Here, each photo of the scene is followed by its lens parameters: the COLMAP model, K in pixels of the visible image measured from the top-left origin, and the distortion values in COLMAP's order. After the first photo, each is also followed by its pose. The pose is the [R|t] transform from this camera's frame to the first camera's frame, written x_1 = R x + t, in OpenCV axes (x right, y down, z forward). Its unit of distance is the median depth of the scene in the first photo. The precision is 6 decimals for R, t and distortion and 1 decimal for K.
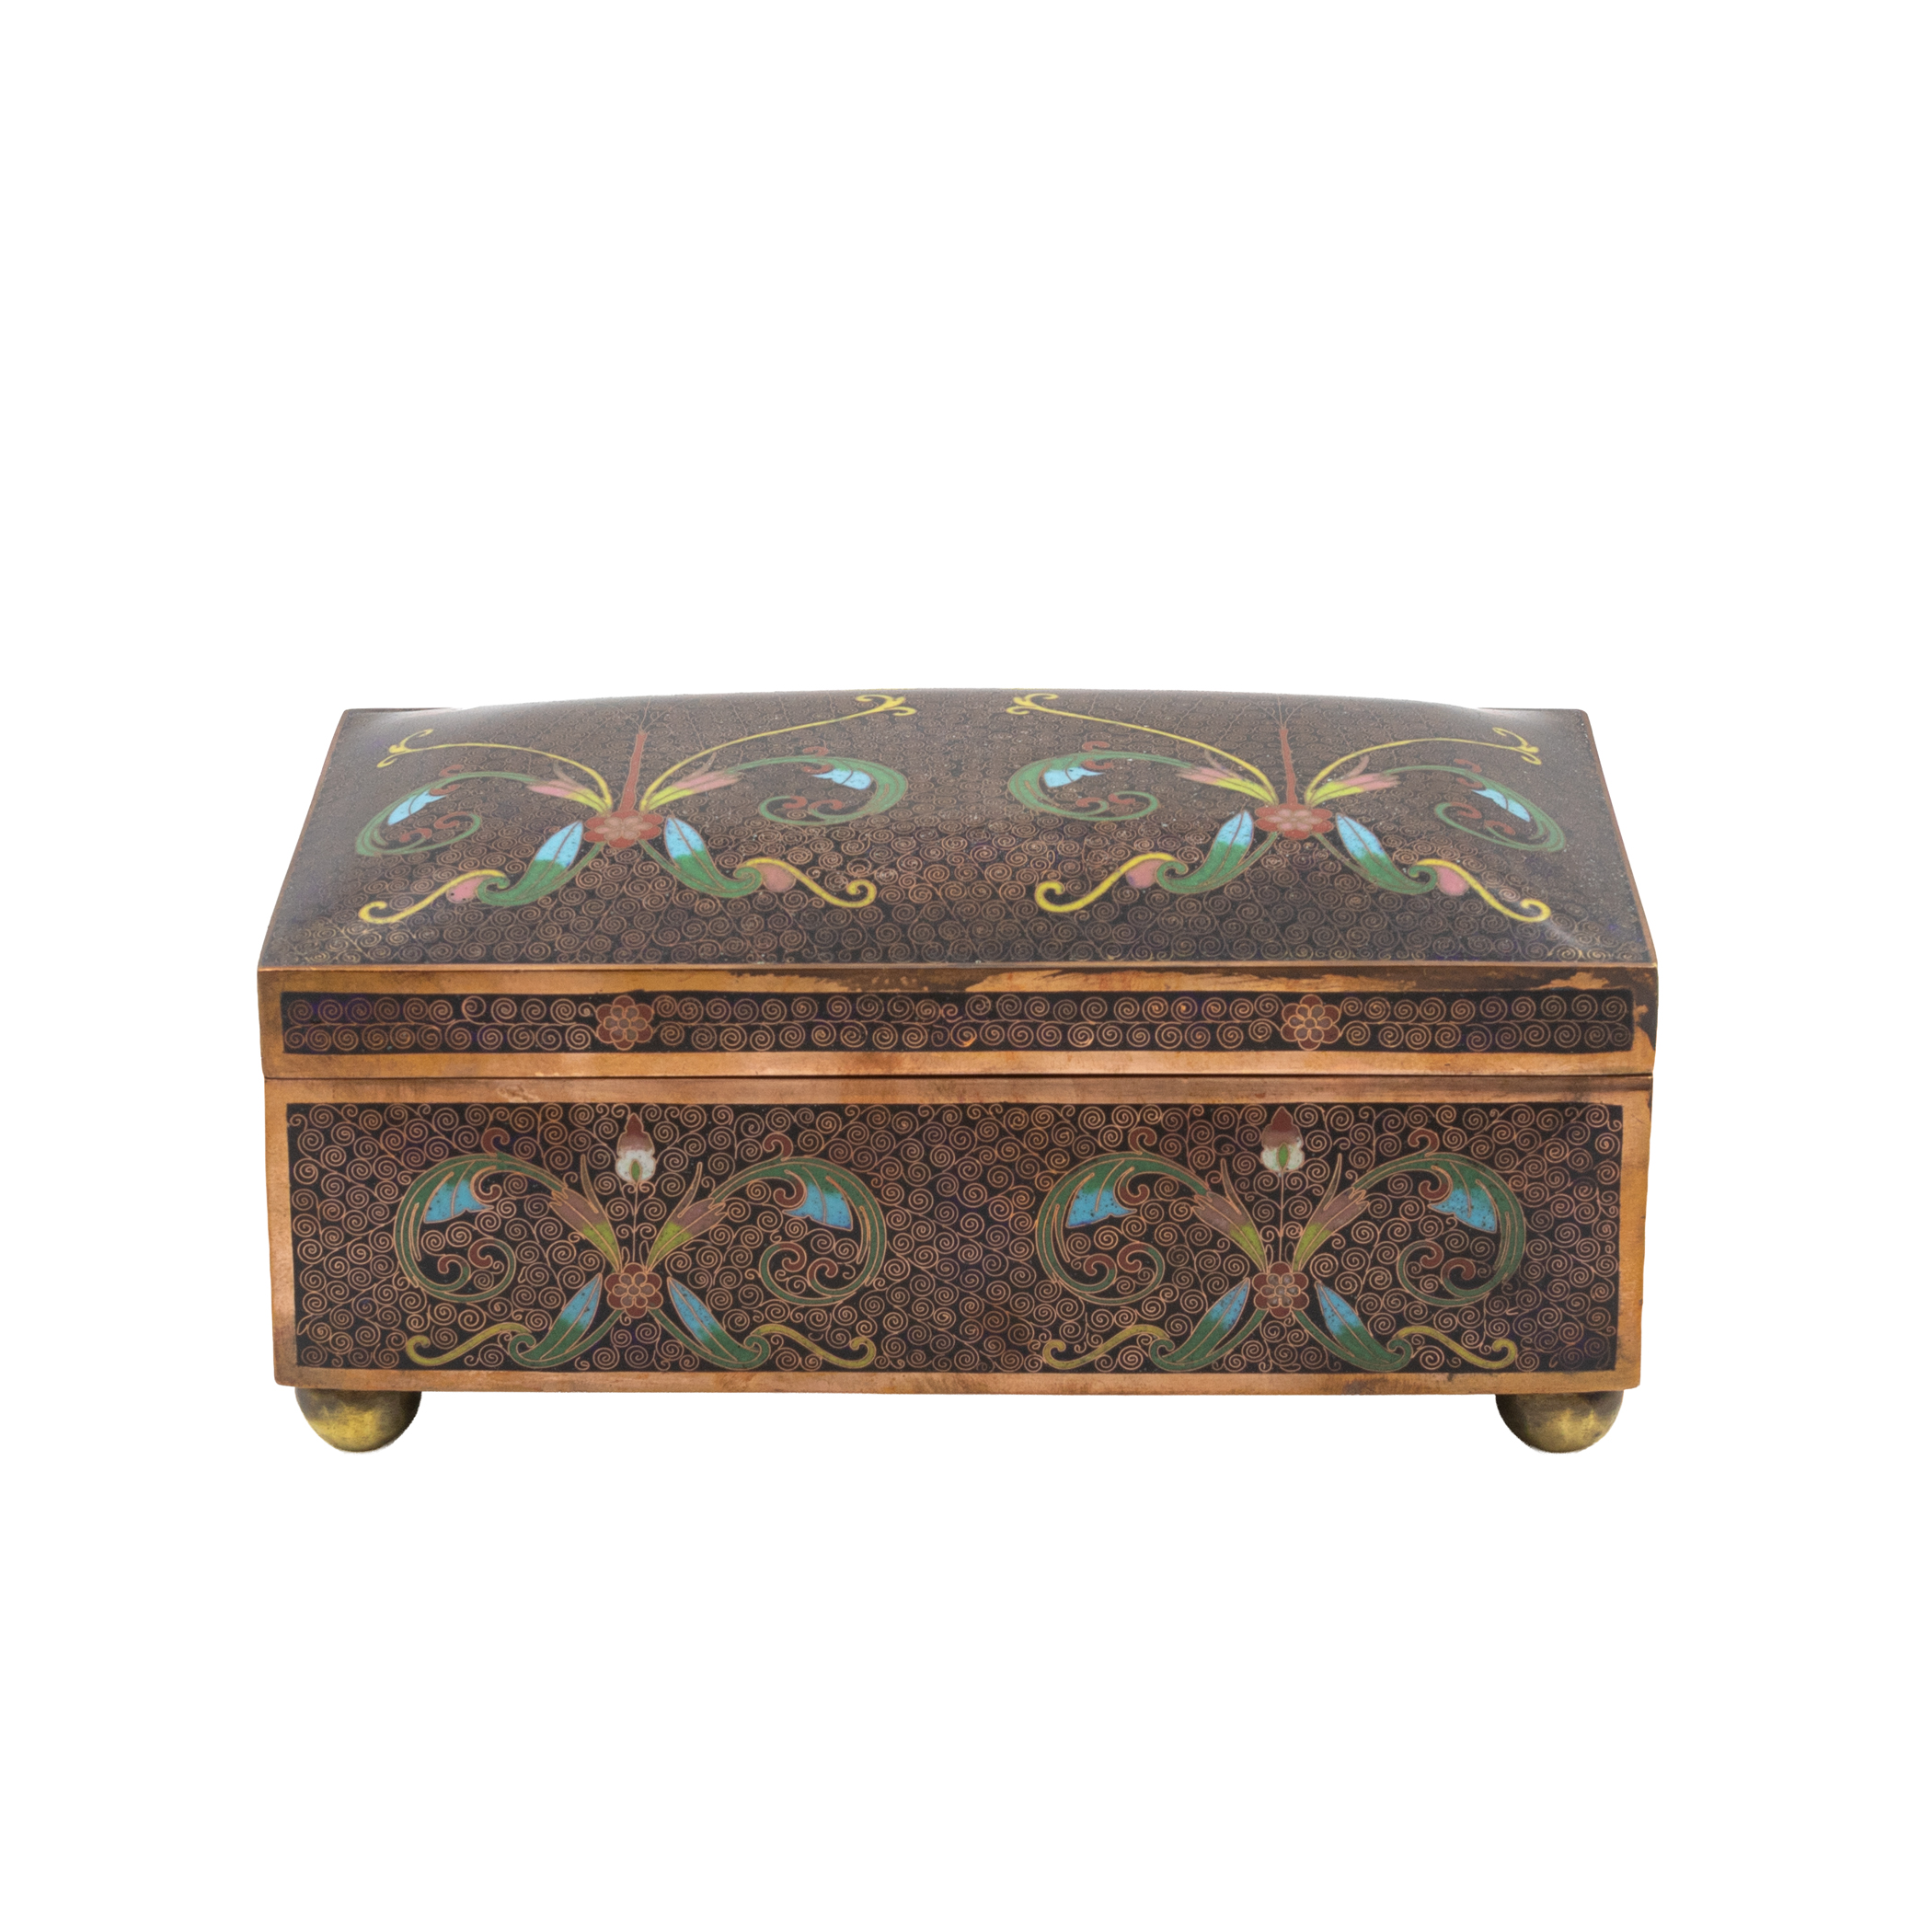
lens RADIAL K [[5329.9, 0, 963.4], [0, 5329.9, 1014.0], [0, 0, 1]] dist [0.001061, 0.408233]
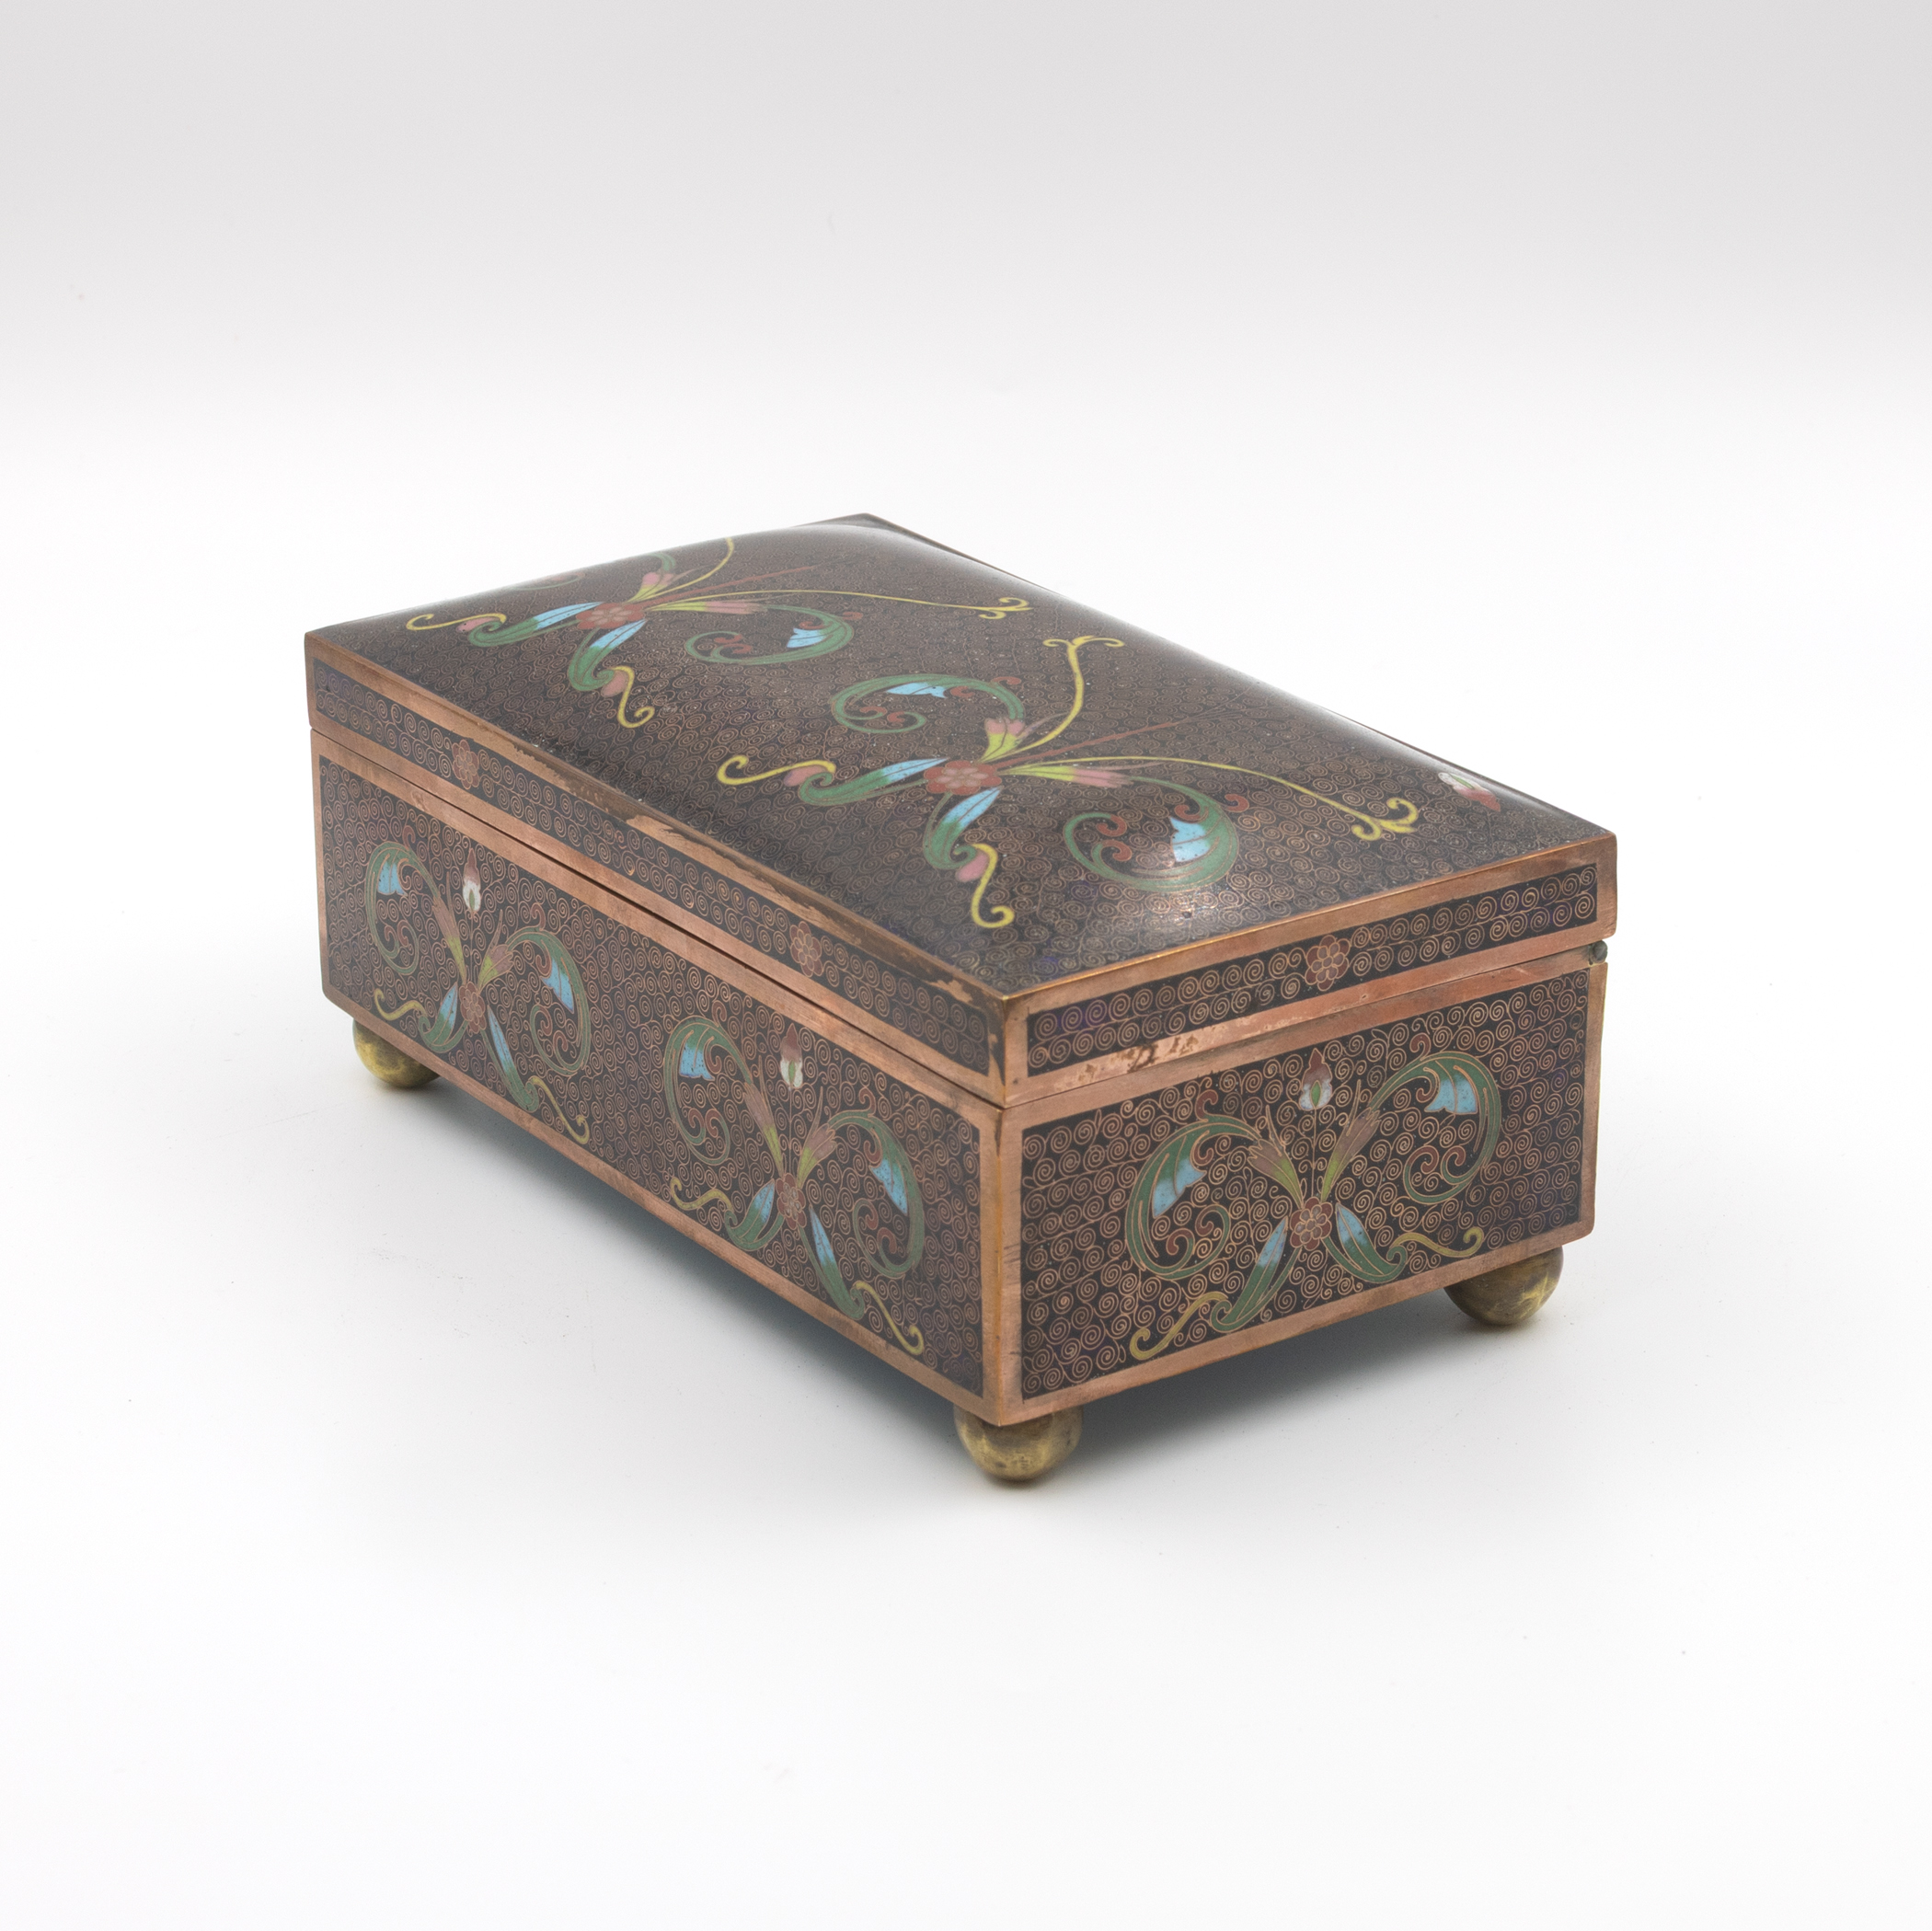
lens RADIAL K [[5329.8, 0, 963.4], [0, 5329.8, 1013.5], [0, 0, 1]] dist [0.001061, 0.408233]
pose [[0.583496, 0.312578, -0.749552, 0.849749], [-0.304825, 0.939775, 0.154612, -0.153584], [0.752738, 0.138267, 0.643636, 0.361308]]
